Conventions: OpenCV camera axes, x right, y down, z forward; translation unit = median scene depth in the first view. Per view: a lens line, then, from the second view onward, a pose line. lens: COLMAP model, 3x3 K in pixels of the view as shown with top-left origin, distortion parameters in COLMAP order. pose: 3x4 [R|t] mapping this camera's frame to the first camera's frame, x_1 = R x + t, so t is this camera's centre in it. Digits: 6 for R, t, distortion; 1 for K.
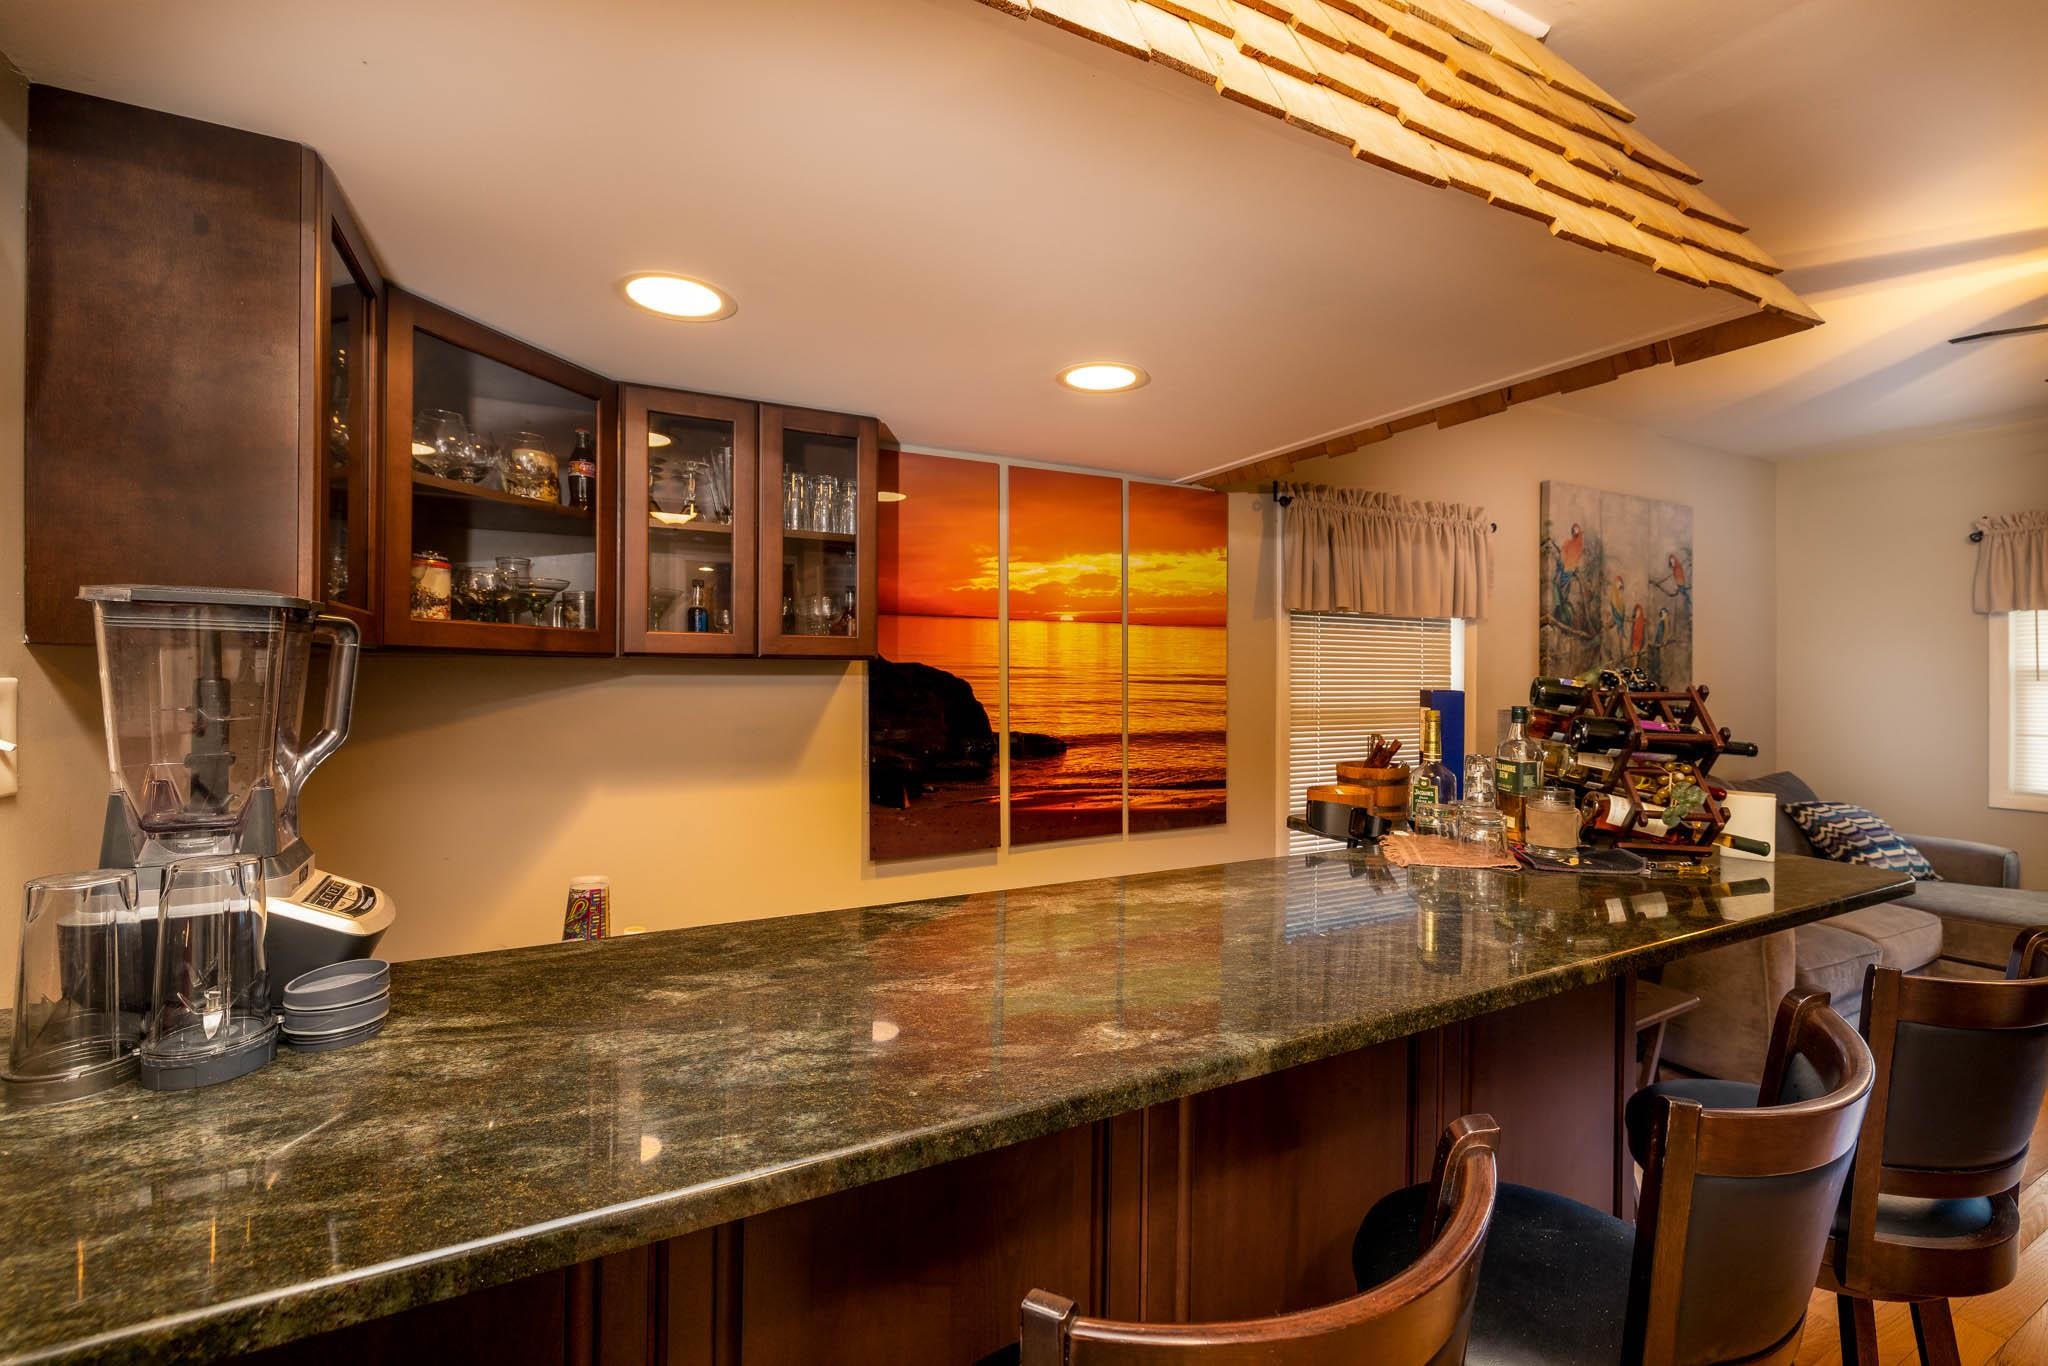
lens RADIAL K [[876.5, 0, 1026.1], [0, 876.5, 672.6], [0, 0, 1]] dist [0.001252, 0.000366]
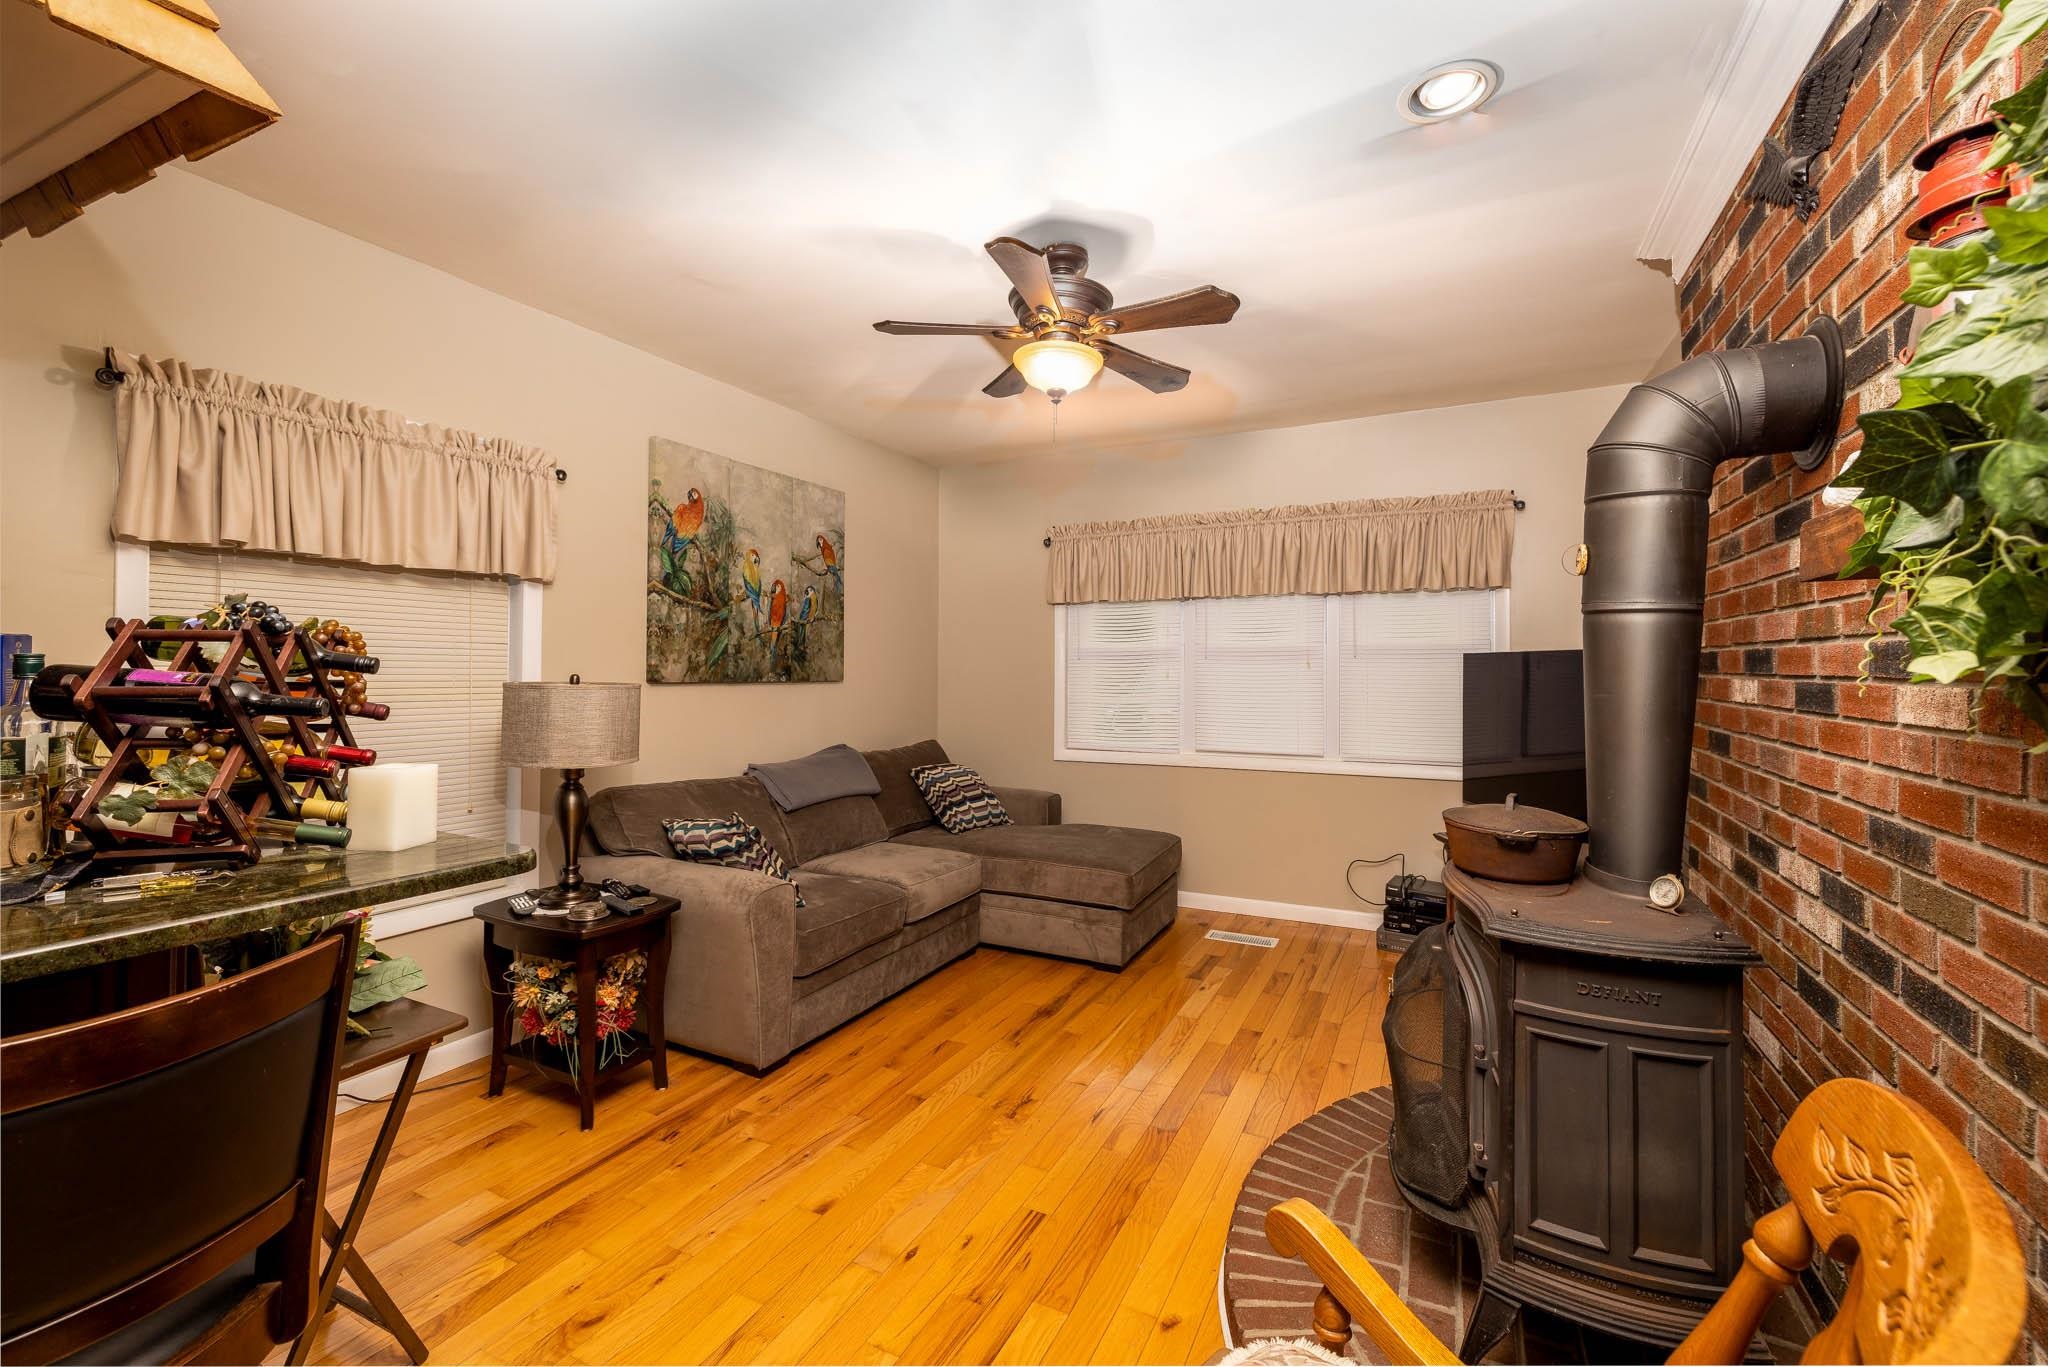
lens RADIAL K [[876.5, 0, 1030.1], [0, 876.5, 670.1], [0, 0, 1]] dist [0.001252, 0.000366]
pose [[0.806292, -0.001491, 0.591516, 0.342957], [-0.000642, 0.999994, 0.003396, 0.022011], [-0.591517, -0.003118, 0.806286, 0.020430]]
